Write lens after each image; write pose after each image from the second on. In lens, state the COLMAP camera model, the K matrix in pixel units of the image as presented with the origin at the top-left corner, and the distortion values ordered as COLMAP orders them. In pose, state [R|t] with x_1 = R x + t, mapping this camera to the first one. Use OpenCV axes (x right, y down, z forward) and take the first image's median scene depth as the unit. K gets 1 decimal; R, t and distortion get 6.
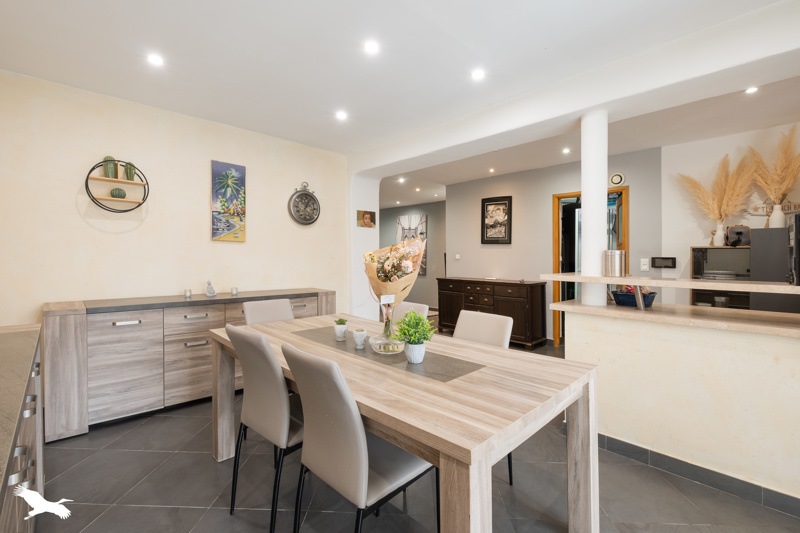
lens RADIAL K [[348.4, 0, 399.7], [0, 348.4, 262.4], [0, 0, 1]] dist [-0.000586, -0.000014]
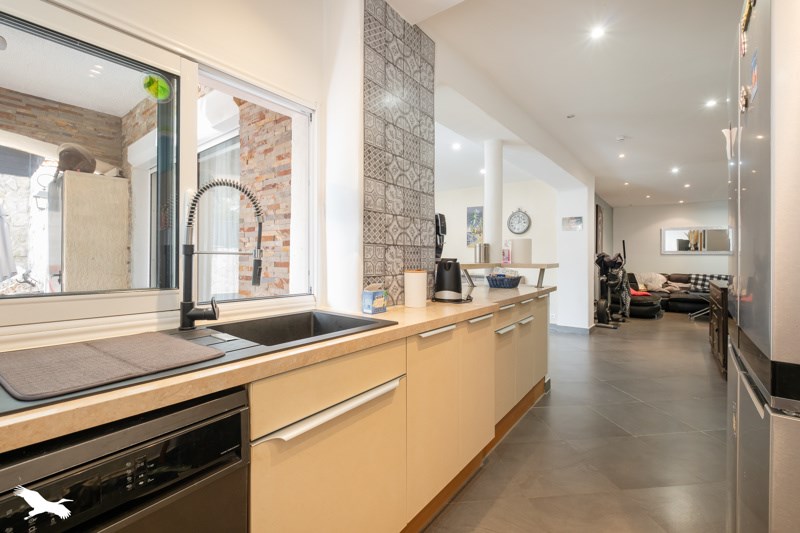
lens RADIAL K [[348.4, 0, 399.8], [0, 348.4, 259.2], [0, 0, 1]] dist [-0.000586, -0.000014]
pose [[0.120697, 0.011687, -0.992621, 1.358634], [-0.014207, 0.999849, 0.010045, -0.007220], [0.992588, 0.012890, 0.120845, 0.354394]]
